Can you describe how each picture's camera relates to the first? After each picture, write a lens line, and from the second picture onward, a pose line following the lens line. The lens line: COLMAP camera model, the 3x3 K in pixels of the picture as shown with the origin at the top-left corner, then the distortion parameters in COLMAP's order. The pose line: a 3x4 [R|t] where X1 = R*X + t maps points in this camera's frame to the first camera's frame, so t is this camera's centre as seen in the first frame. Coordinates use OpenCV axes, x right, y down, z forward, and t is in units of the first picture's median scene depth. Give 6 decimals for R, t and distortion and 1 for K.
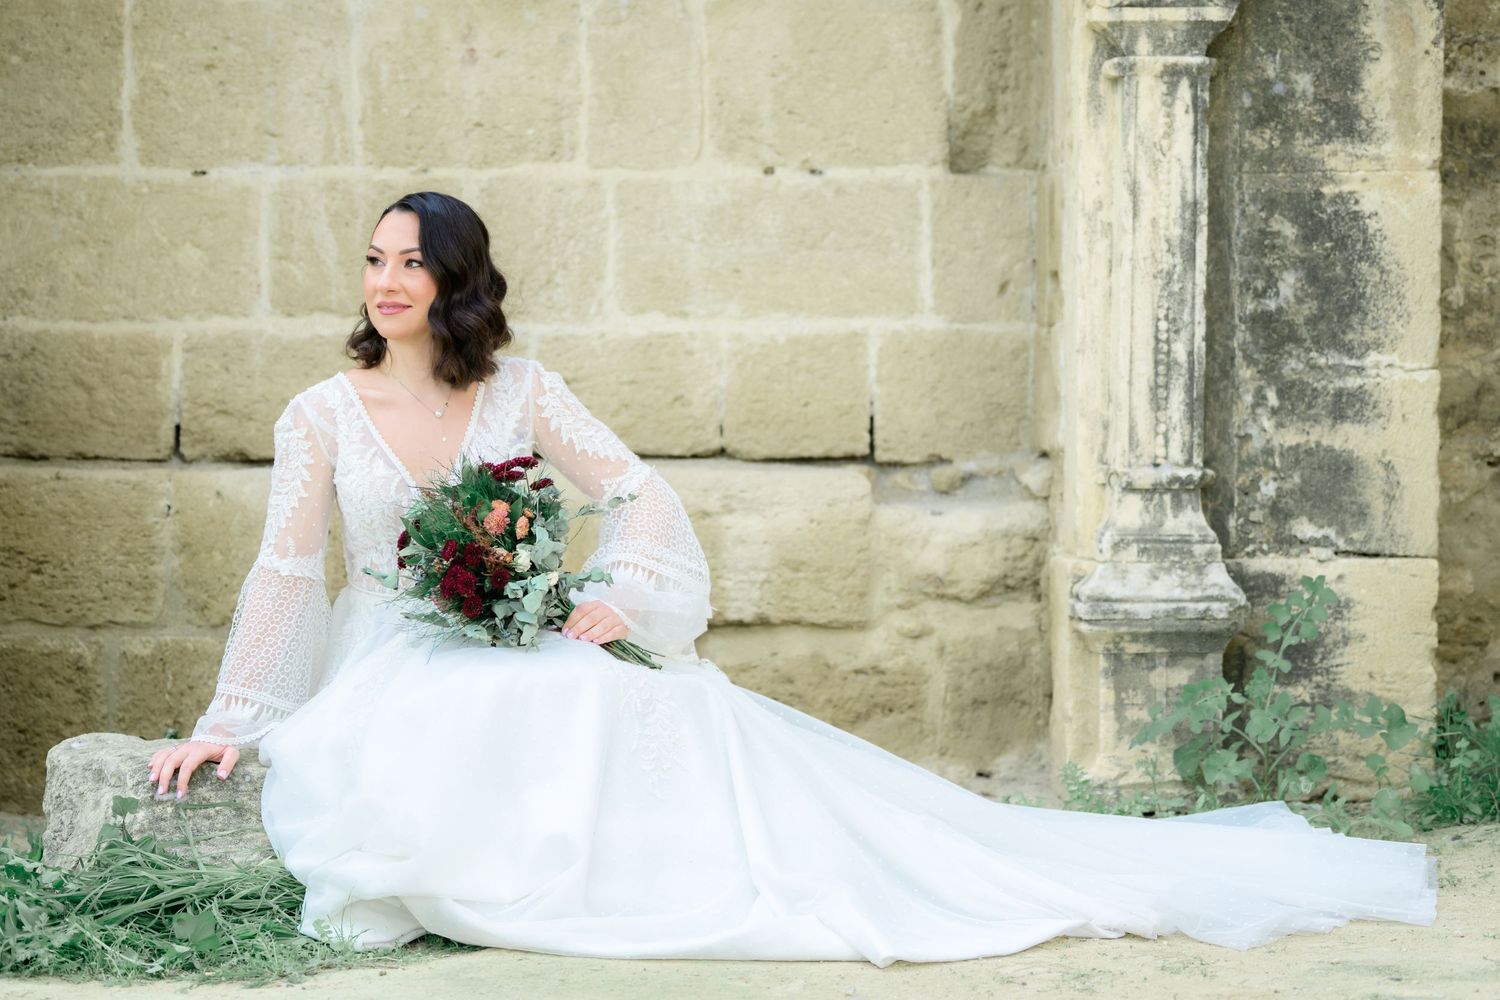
lens RADIAL K [[4153.3, 0, 748.9], [0, 4153.3, 496.3], [0, 0, 1]] dist [-0.002690, 0.000000]
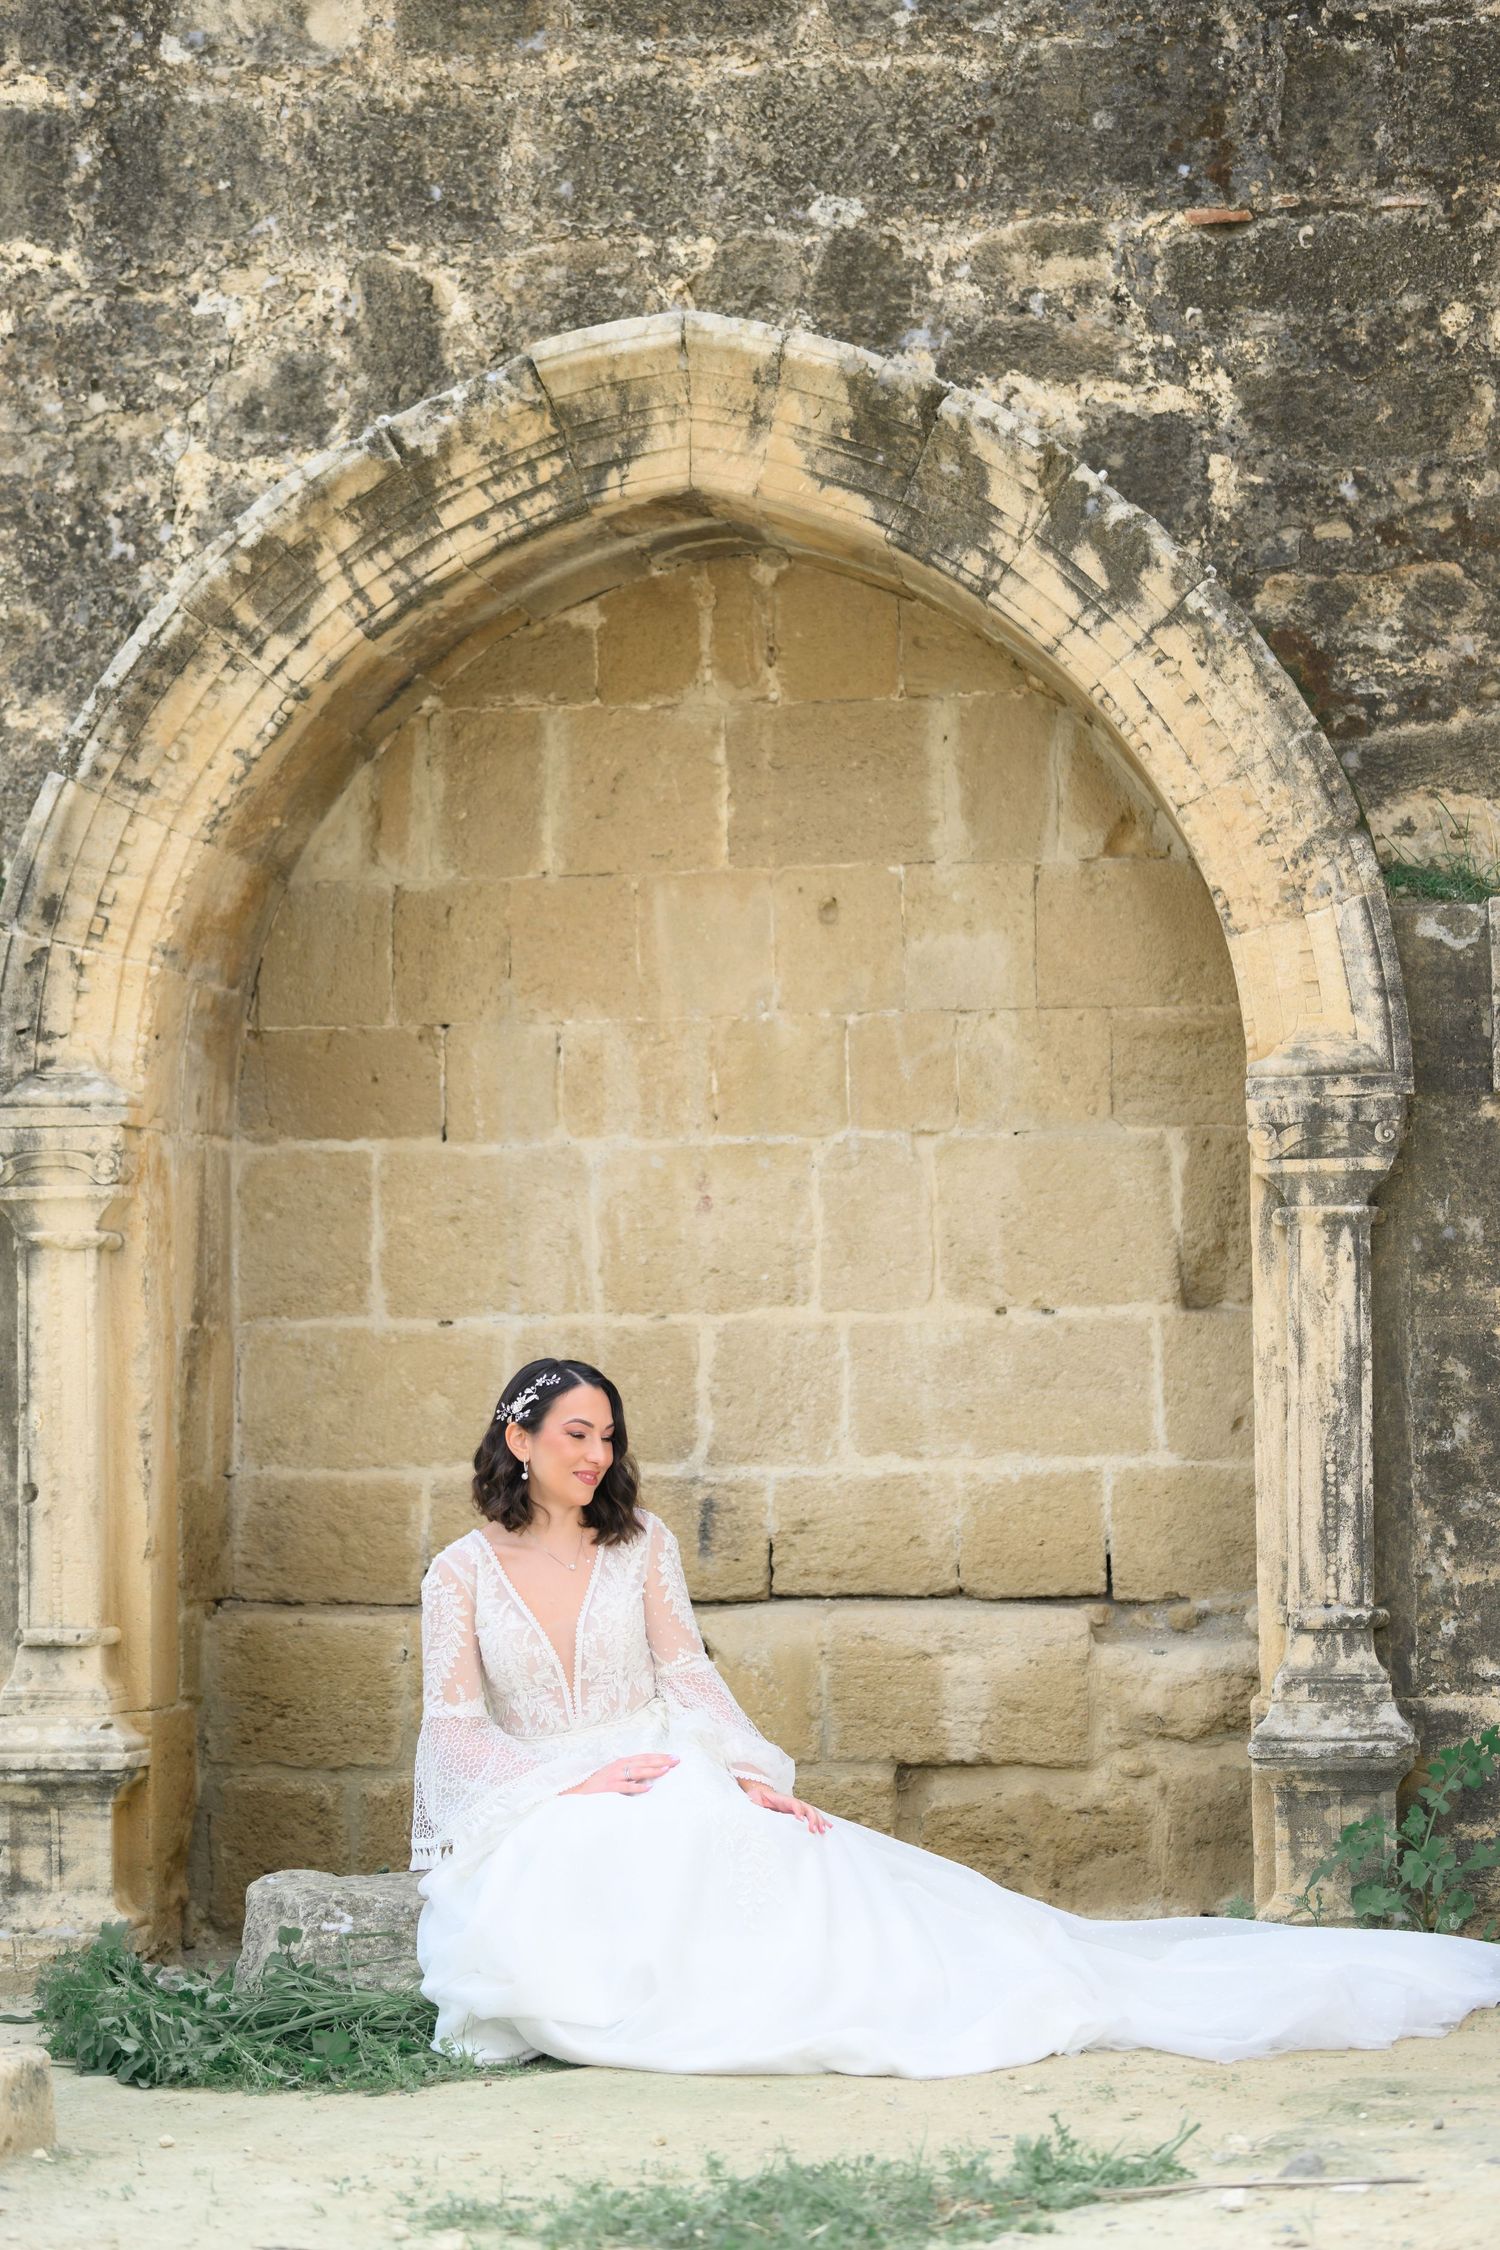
lens RADIAL K [[5508.0, 0, 750.0], [0, 5508.0, 1130.2], [0, 0, 1]] dist [-0.026366, 0.000000]
pose [[0.986551, -0.022264, -0.161932, 0.167758], [0.008583, 0.996369, -0.084701, -0.009895], [0.163230, 0.082172, 0.983160, -0.335849]]
